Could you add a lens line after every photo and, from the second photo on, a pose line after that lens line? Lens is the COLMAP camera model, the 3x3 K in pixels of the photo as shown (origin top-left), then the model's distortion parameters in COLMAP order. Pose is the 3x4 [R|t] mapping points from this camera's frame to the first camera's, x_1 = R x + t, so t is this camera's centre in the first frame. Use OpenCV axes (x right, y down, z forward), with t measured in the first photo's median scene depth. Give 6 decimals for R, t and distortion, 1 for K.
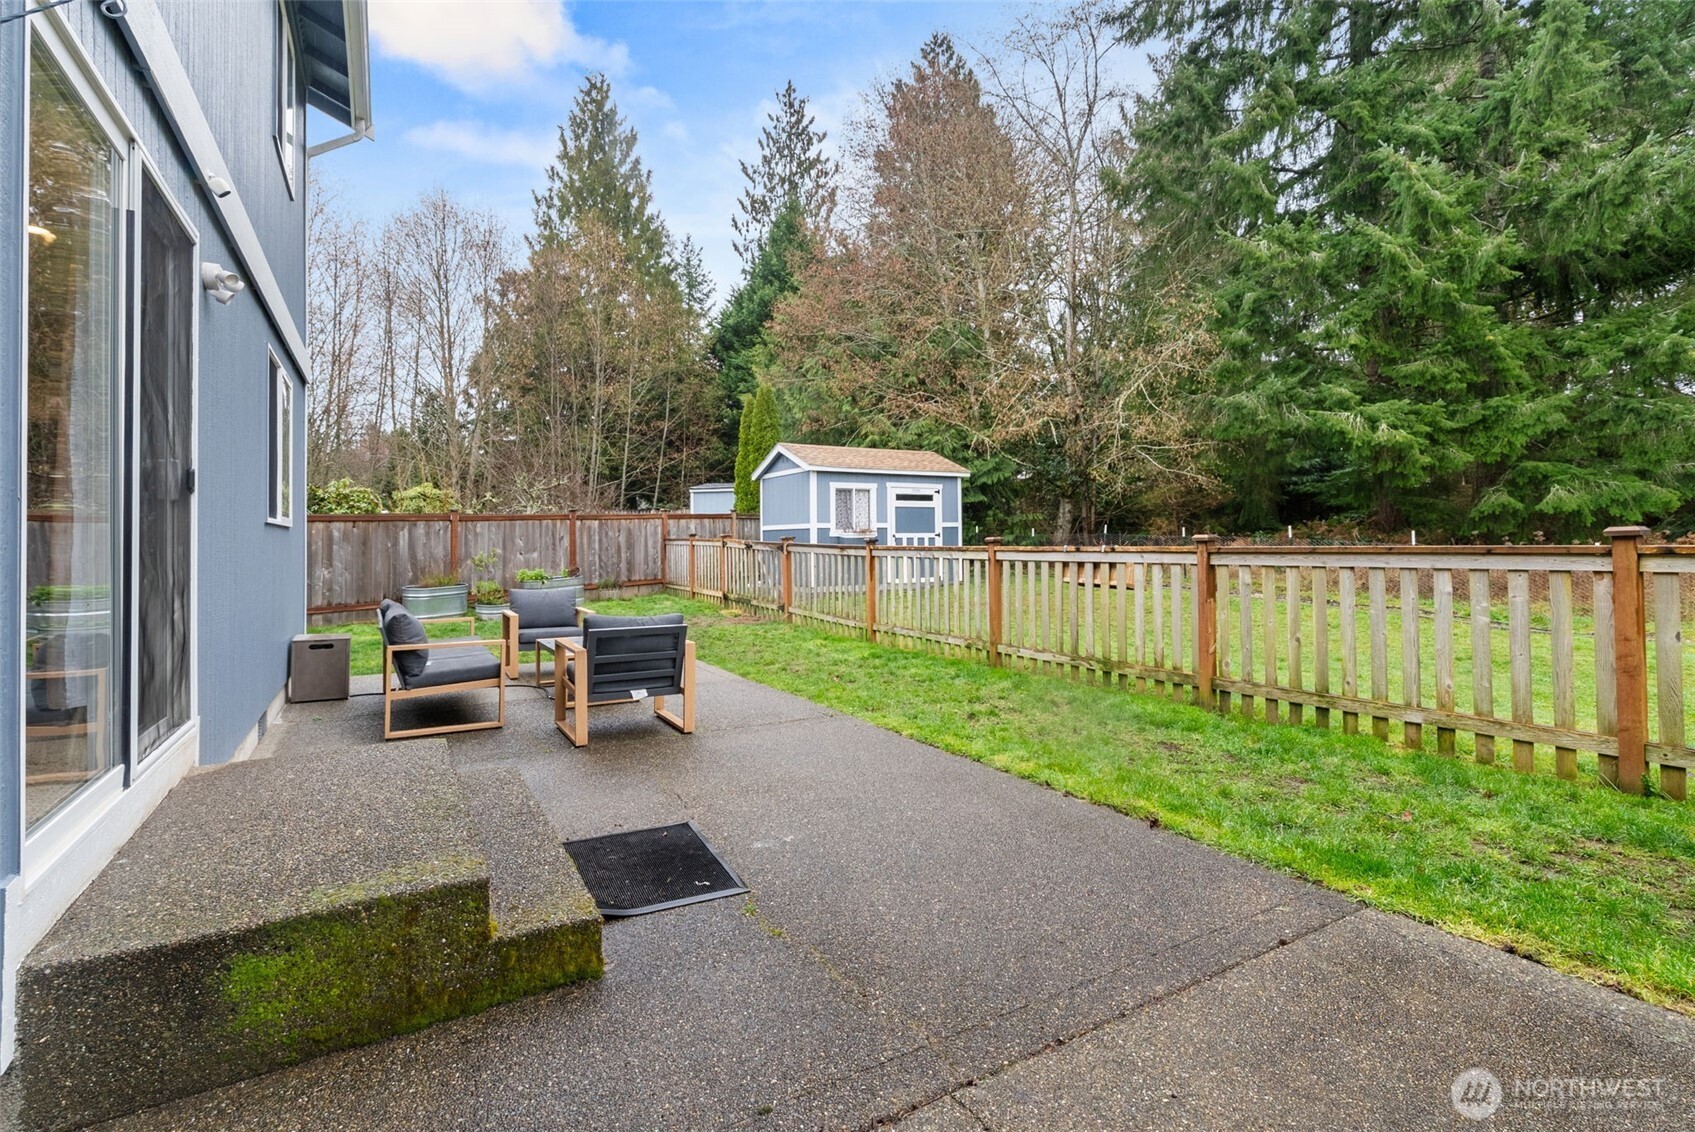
lens RADIAL K [[790.9, 0, 856.3], [0, 790.9, 520.5], [0, 0, 1]] dist [-0.006270, -0.000950]
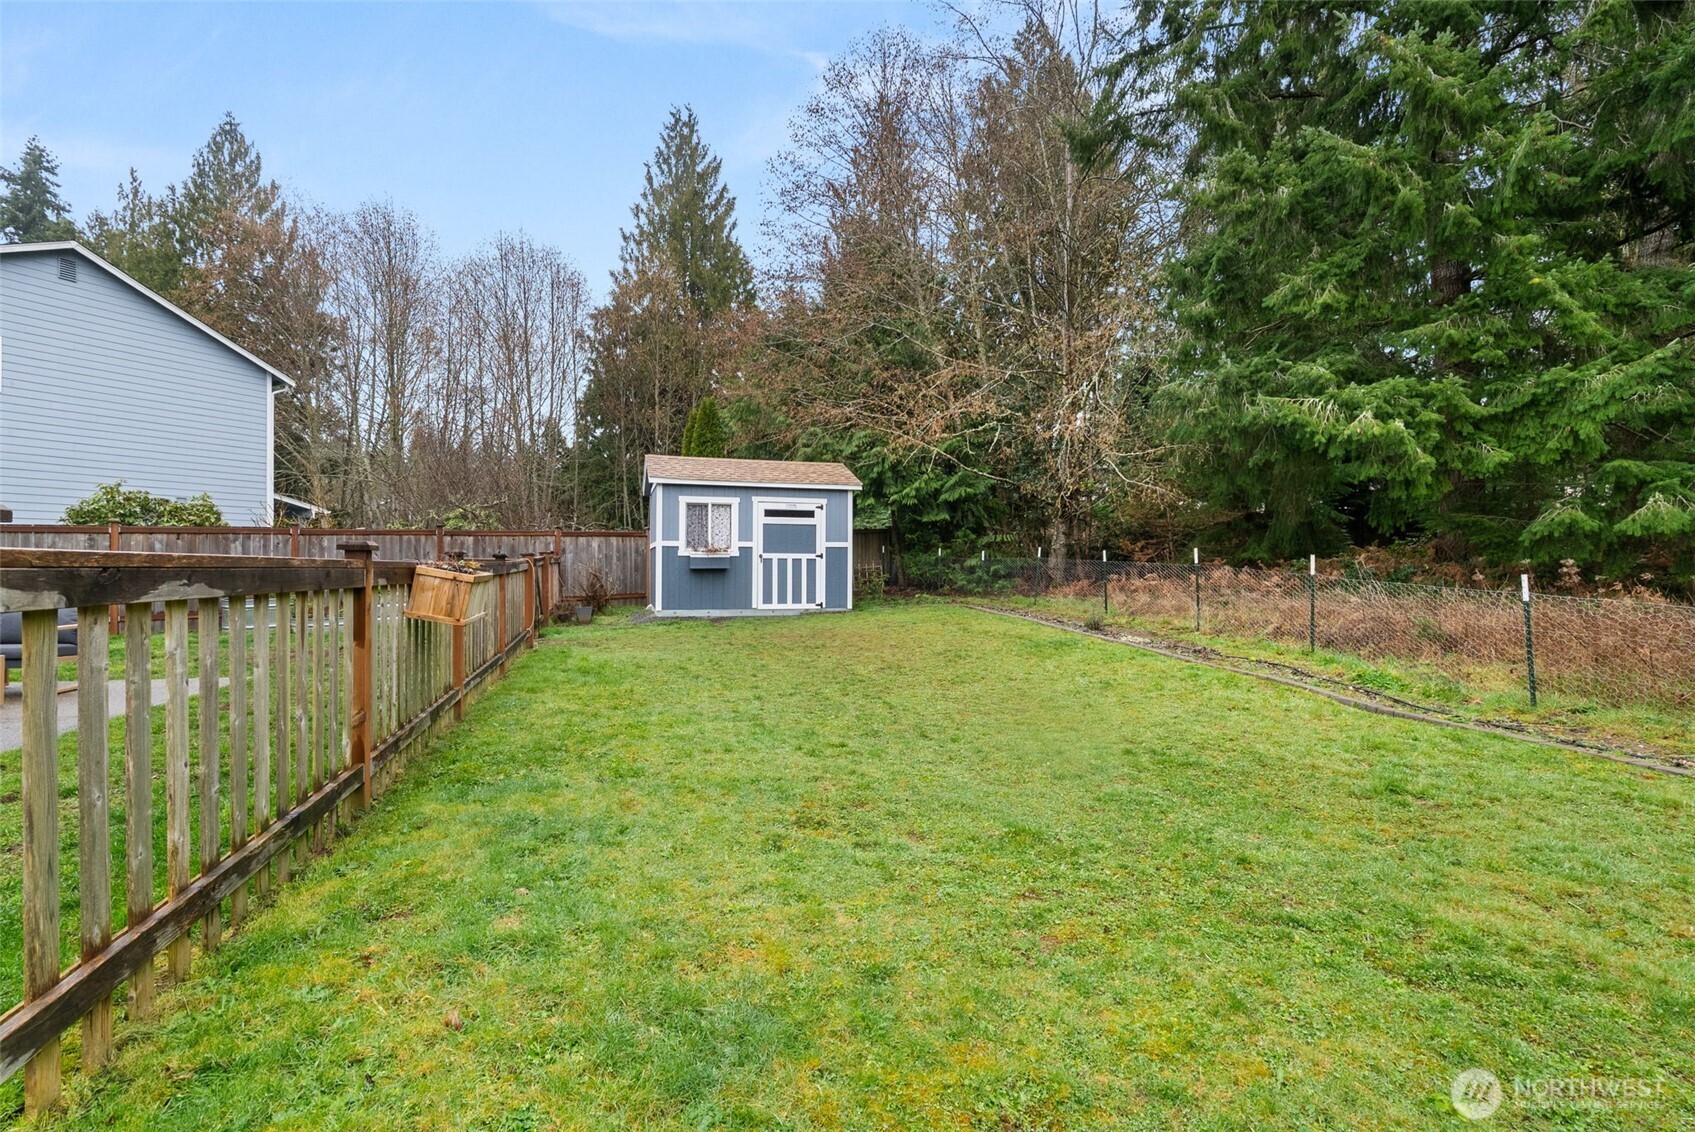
lens RADIAL K [[765.6, 0, 847.6], [0, 765.6, 563.8], [0, 0, 1]] dist [-0.002407, -0.001157]
pose [[0.970194, 0.015546, -0.241832, 0.357827], [-0.009775, 0.999639, 0.025046, 0.005377], [0.242134, -0.021935, 0.969995, 0.182674]]
